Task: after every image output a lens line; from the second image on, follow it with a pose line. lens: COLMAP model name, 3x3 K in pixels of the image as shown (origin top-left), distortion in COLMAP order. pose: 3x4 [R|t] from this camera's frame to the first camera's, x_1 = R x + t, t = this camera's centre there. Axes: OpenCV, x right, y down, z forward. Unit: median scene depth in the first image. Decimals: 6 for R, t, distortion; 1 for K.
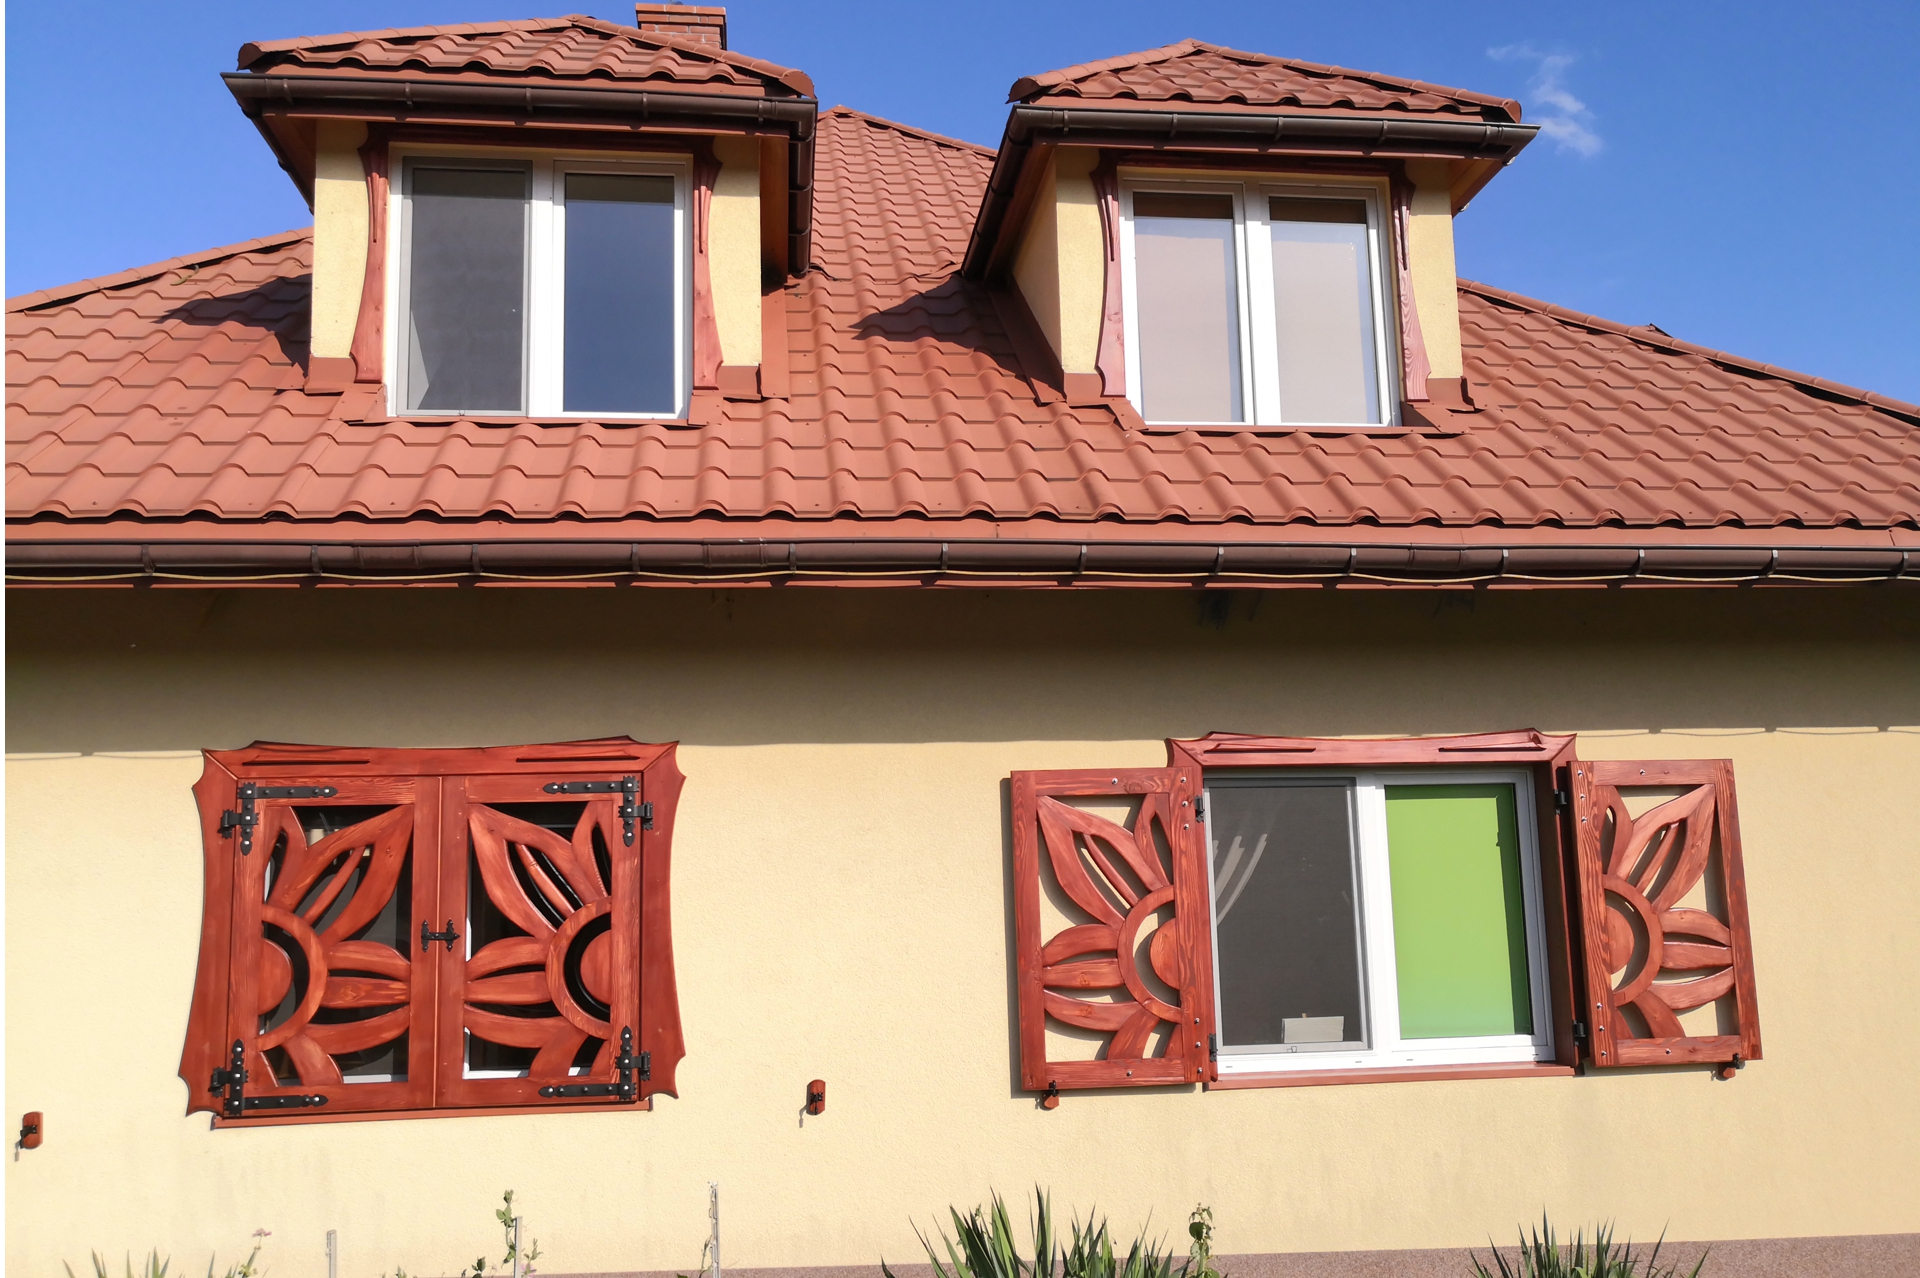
lens RADIAL K [[1523.5, 0, 960.0], [0, 1523.5, 639.0], [0, 0, 1]] dist [-0.006488, -0.005634]
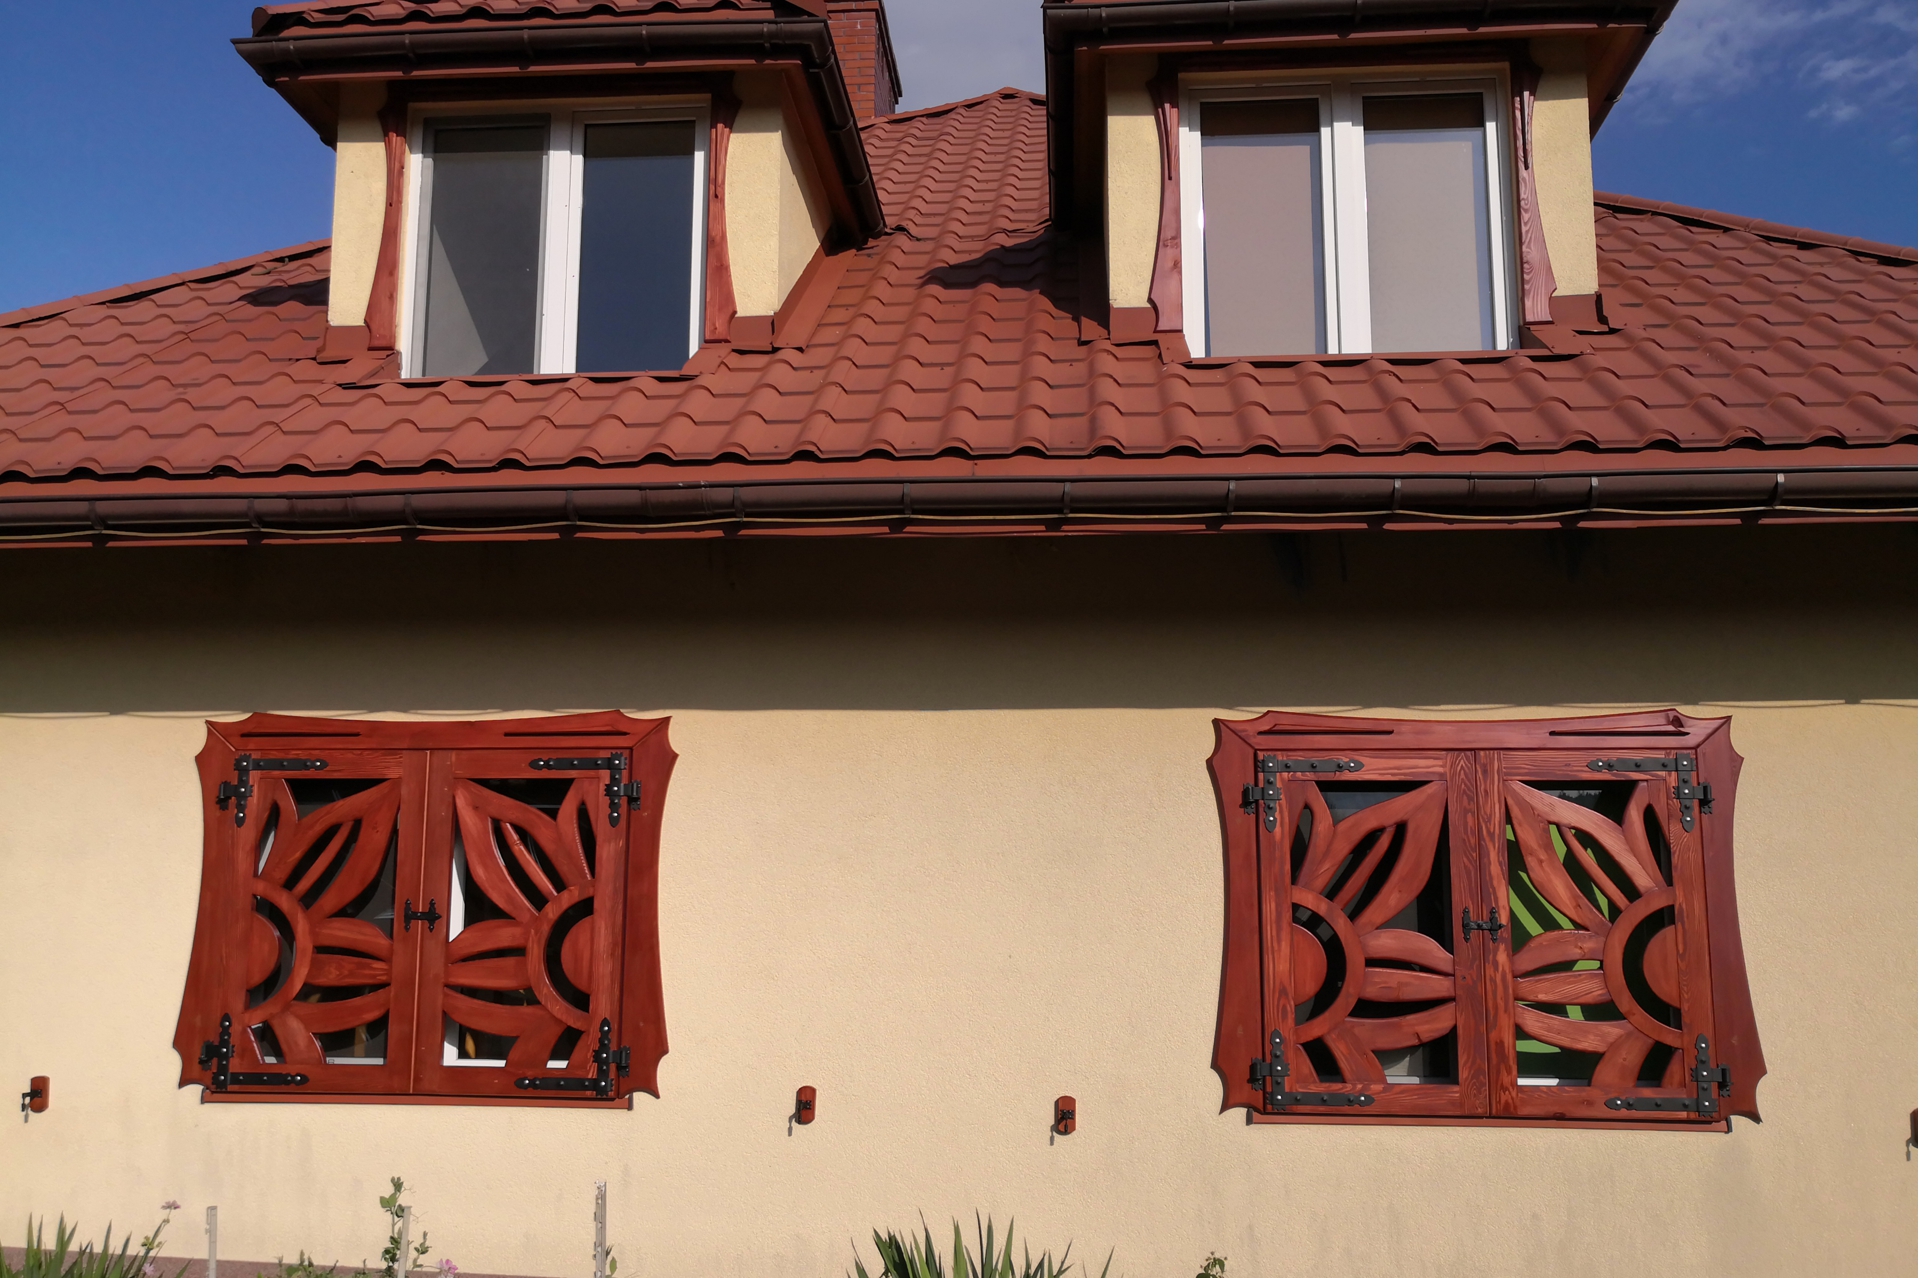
lens RADIAL K [[1527.4, 0, 959.6], [0, 1527.4, 692.2], [0, 0, 1]] dist [-0.009459, 0.002152]
pose [[0.979393, -0.000708, -0.201961, 0.179503], [0.001925, 0.999981, 0.005830, 0.048191], [0.201953, -0.006099, 0.979376, 0.124722]]
